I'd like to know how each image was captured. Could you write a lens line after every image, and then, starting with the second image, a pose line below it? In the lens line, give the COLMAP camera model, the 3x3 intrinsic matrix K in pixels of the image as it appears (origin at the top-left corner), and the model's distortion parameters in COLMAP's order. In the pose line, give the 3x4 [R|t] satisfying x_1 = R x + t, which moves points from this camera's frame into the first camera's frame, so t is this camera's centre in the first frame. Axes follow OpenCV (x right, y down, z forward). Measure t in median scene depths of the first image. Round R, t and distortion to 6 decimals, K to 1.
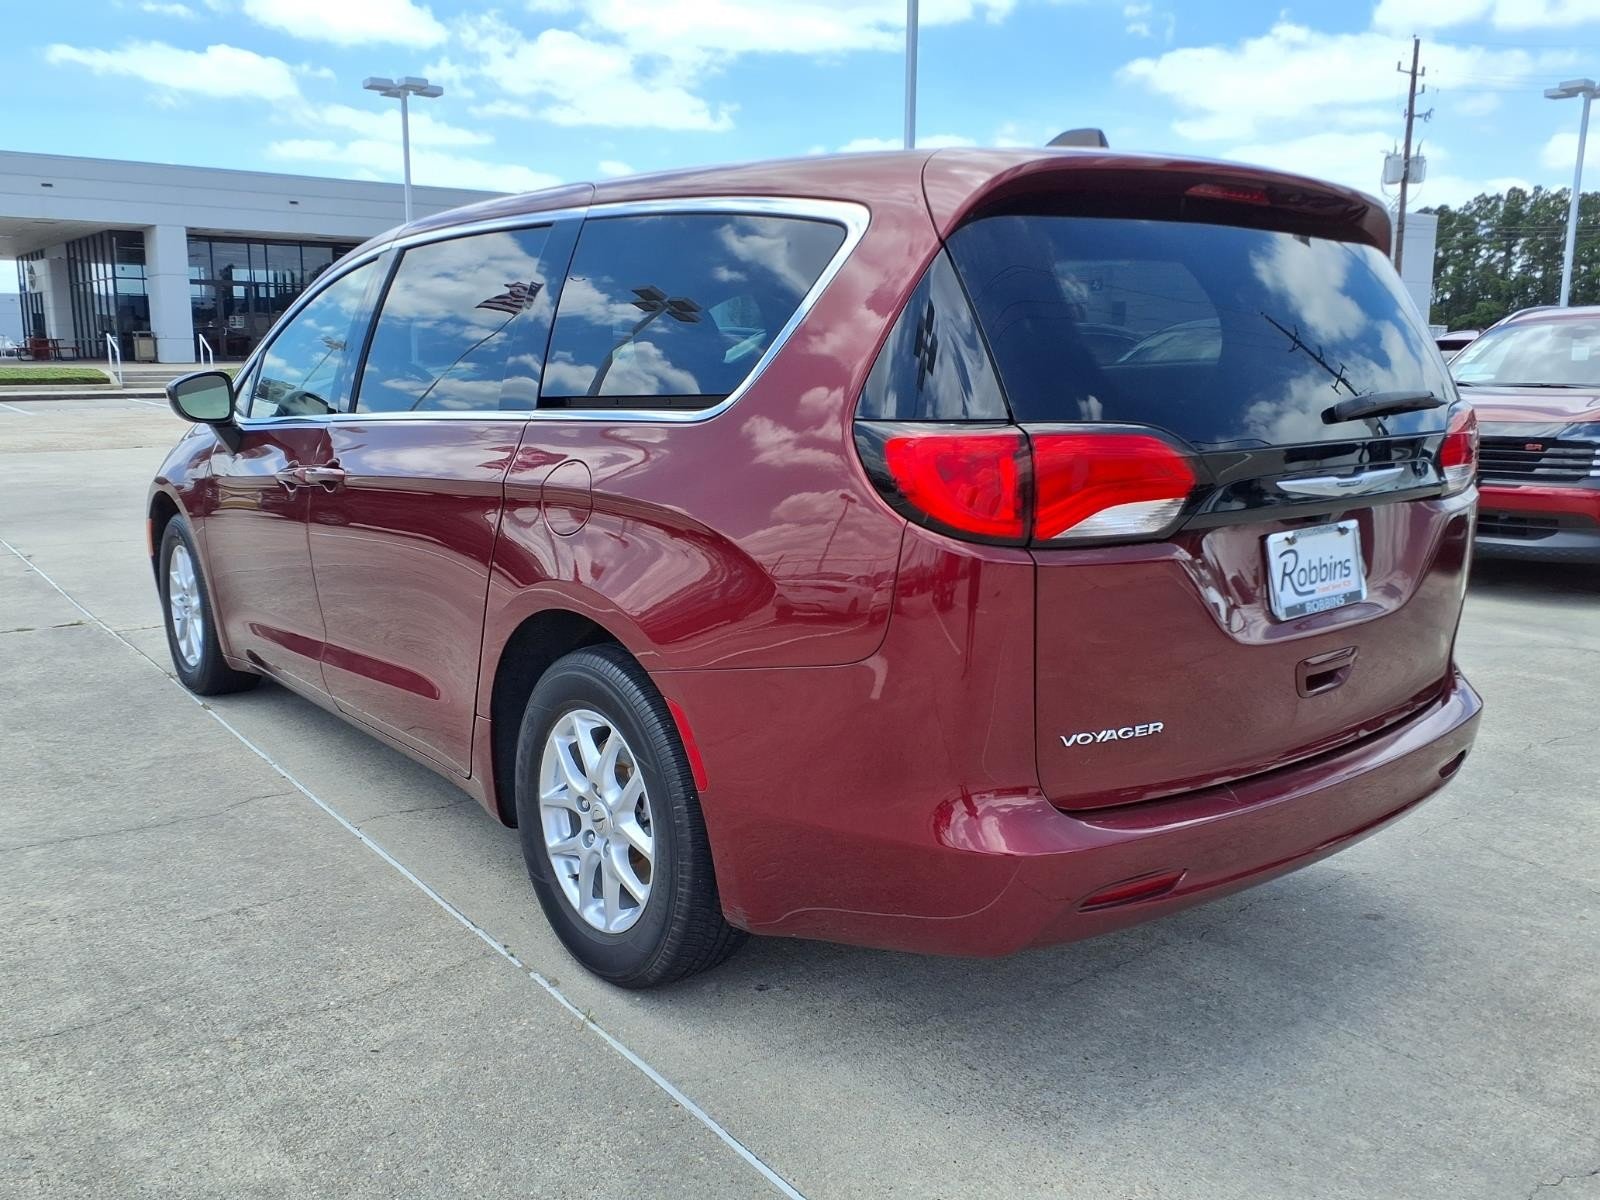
lens RADIAL K [[1360.5, 0, 838.6], [0, 1360.5, 619.8], [0, 0, 1]] dist [0.033490, 0.008000]
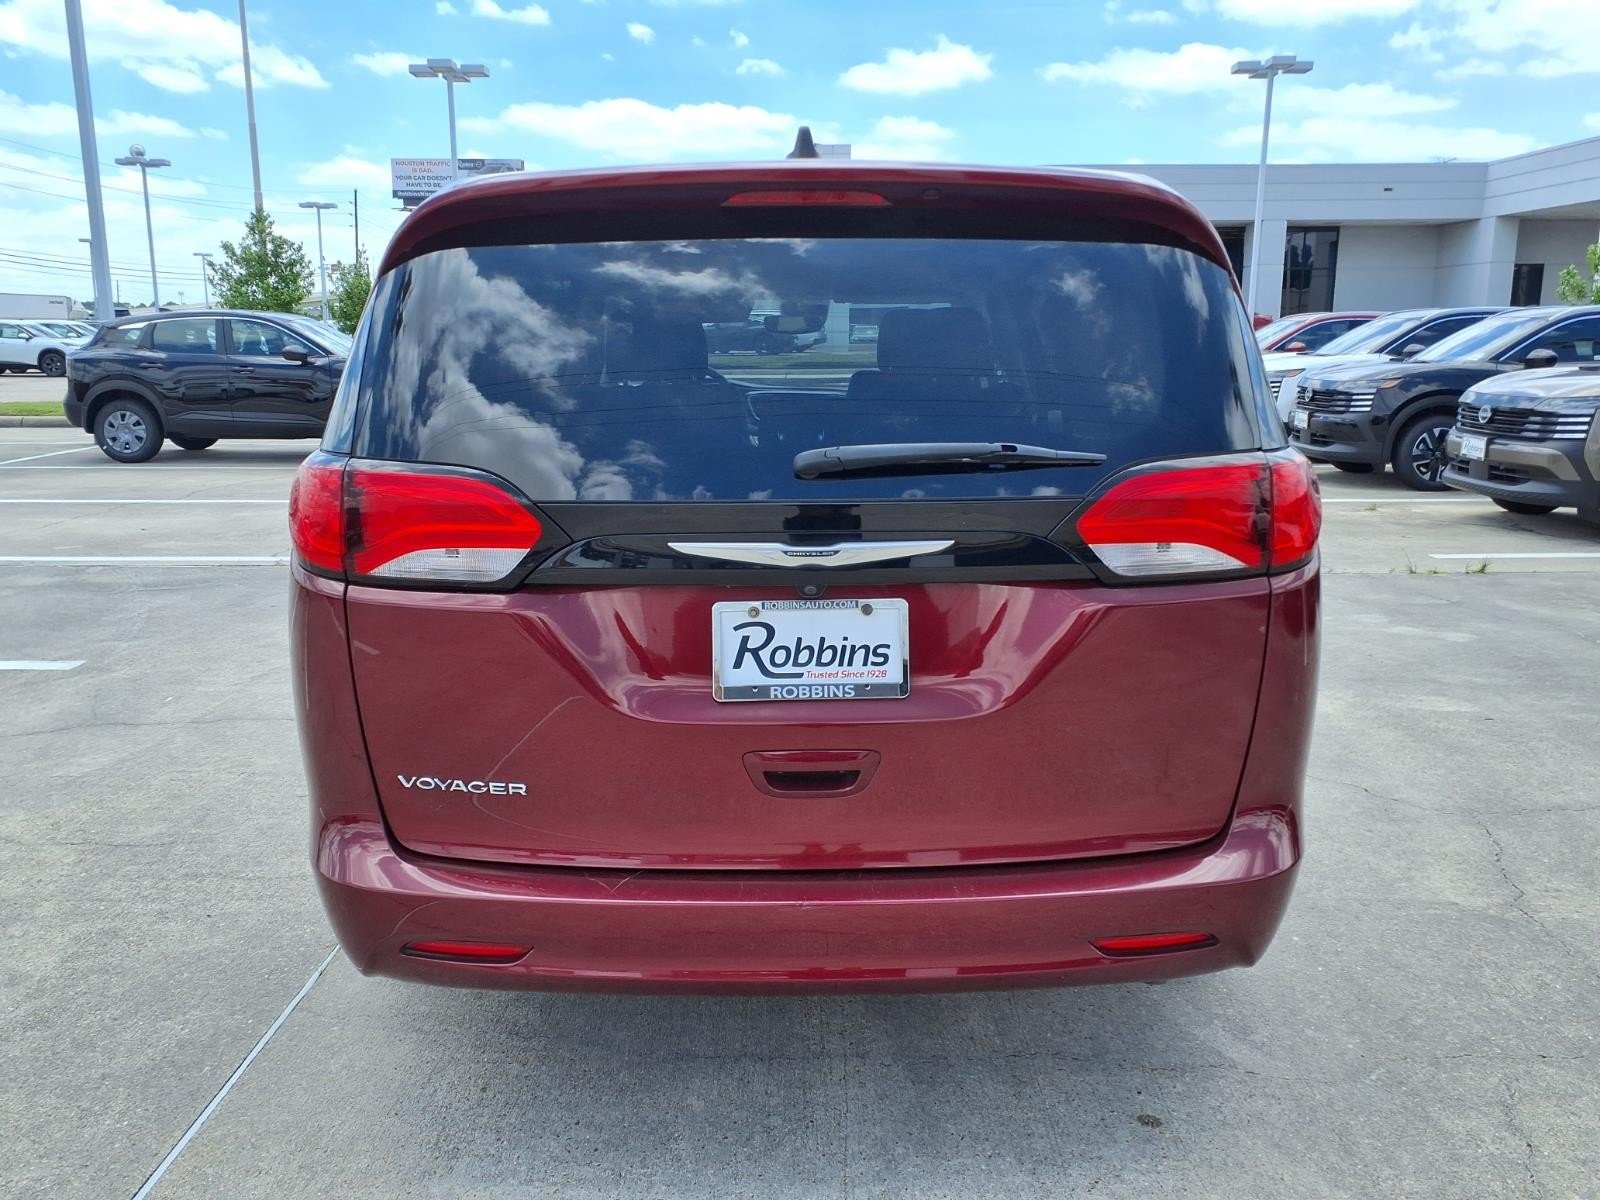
lens RADIAL K [[1355.8, 0, 800.0], [0, 1355.8, 600.0], [0, 0, 1]] dist [0.000712, -0.004691]
pose [[0.772832, 0.123217, -0.622533, 0.866236], [-0.120416, 0.991621, 0.046782, -0.106425], [0.623081, 0.038808, 0.781194, 0.358798]]
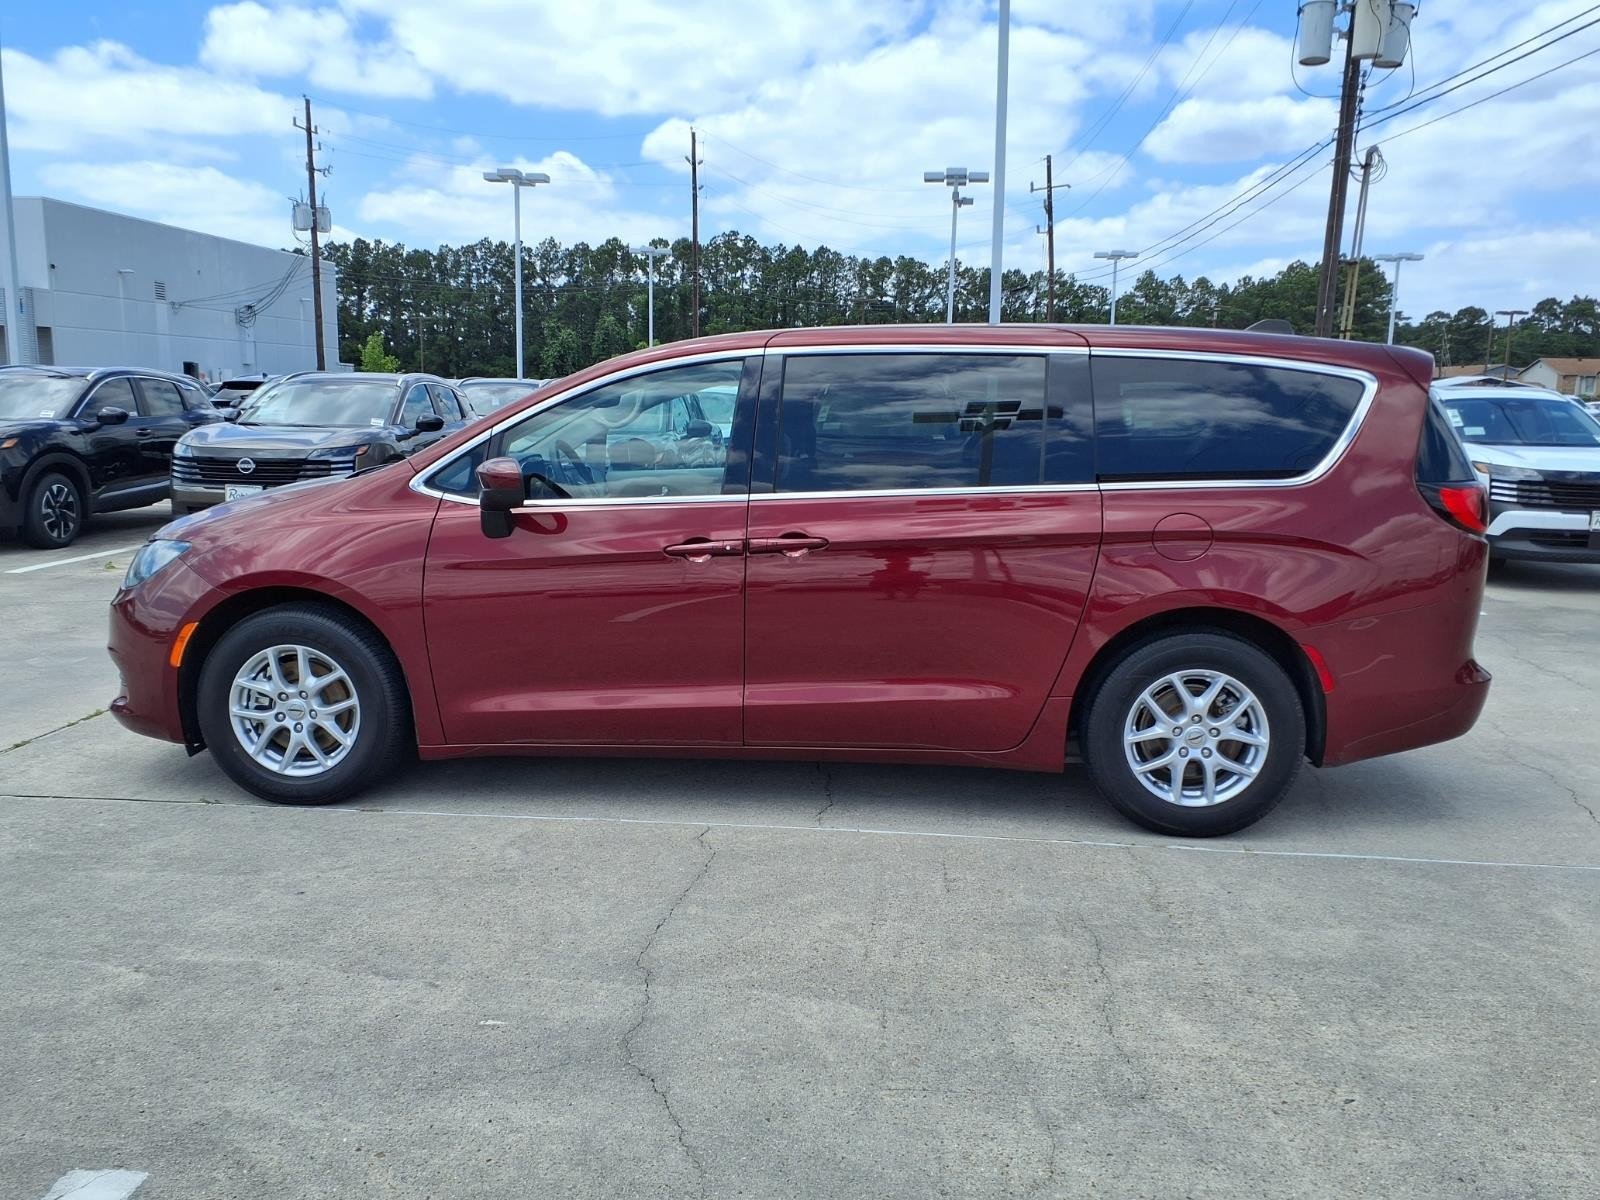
lens RADIAL K [[1286.5, 0, 869.4], [0, 1286.5, 597.0], [0, 0, 1]] dist [-0.001849, 0.122334]
pose [[0.666432, -0.109340, 0.737505, -1.736781], [0.129839, 0.991093, 0.029611, -0.126103], [-0.734173, 0.076023, 0.674693, 0.284657]]
